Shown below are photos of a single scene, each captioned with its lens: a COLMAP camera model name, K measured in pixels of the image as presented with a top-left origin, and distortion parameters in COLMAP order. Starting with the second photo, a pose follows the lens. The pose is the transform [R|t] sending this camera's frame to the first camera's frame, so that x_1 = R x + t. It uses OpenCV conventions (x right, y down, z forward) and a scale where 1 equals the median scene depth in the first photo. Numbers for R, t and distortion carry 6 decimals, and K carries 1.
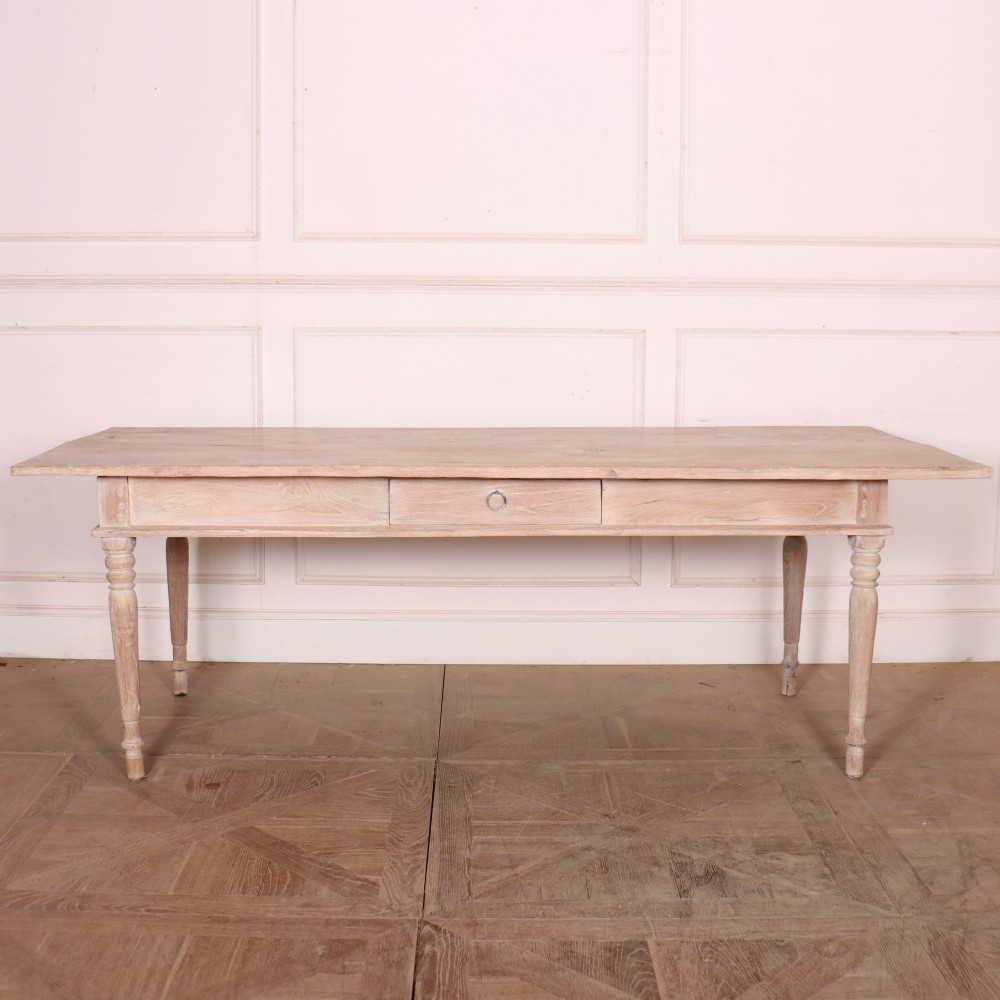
lens RADIAL K [[1398.8, 0, 496.8], [0, 1398.8, 524.8], [0, 0, 1]] dist [-0.168995, 0.078716]
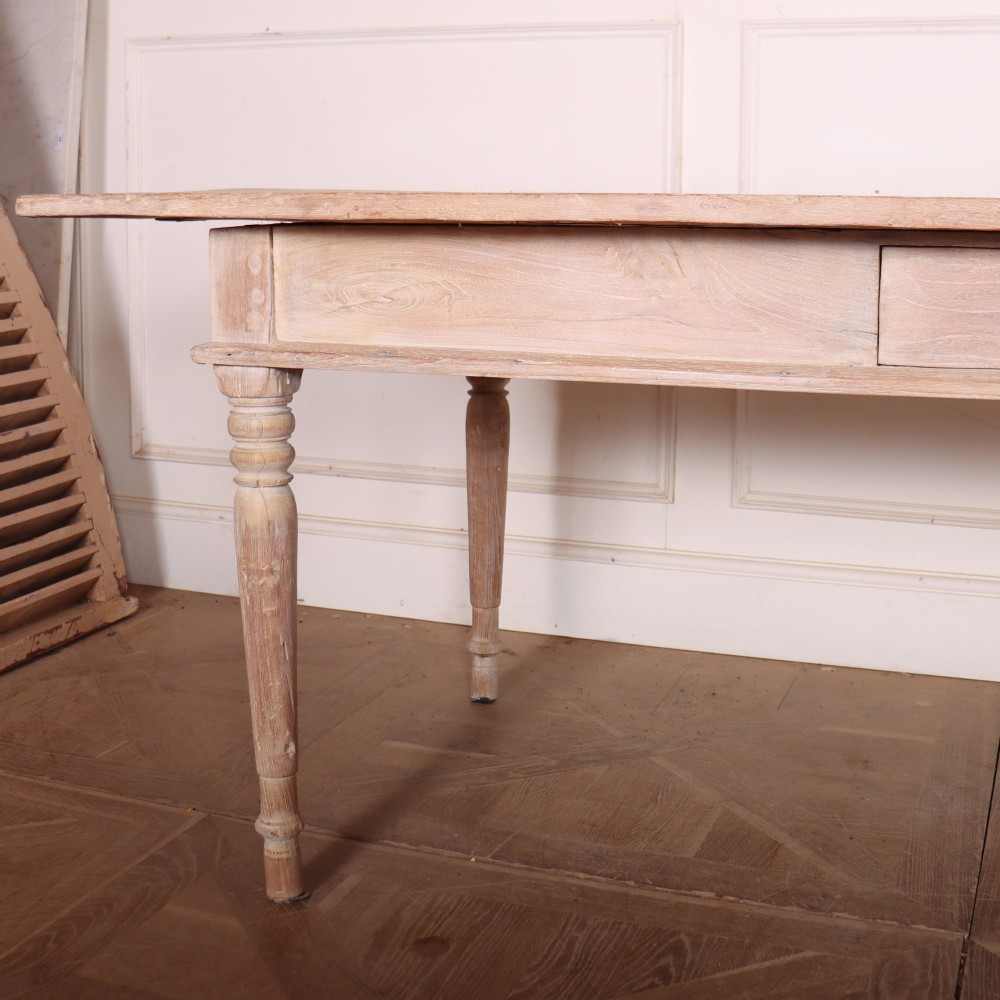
lens RADIAL K [[1568.9, 0, 481.5], [0, 1568.9, 394.0], [0, 0, 1]] dist [-0.184855, 0.189720]
pose [[0.927813, 0.044762, -0.370349, -0.017989], [-0.056739, 0.998157, -0.021503, 0.023411], [0.368705, 0.040964, 0.928644, 0.543613]]
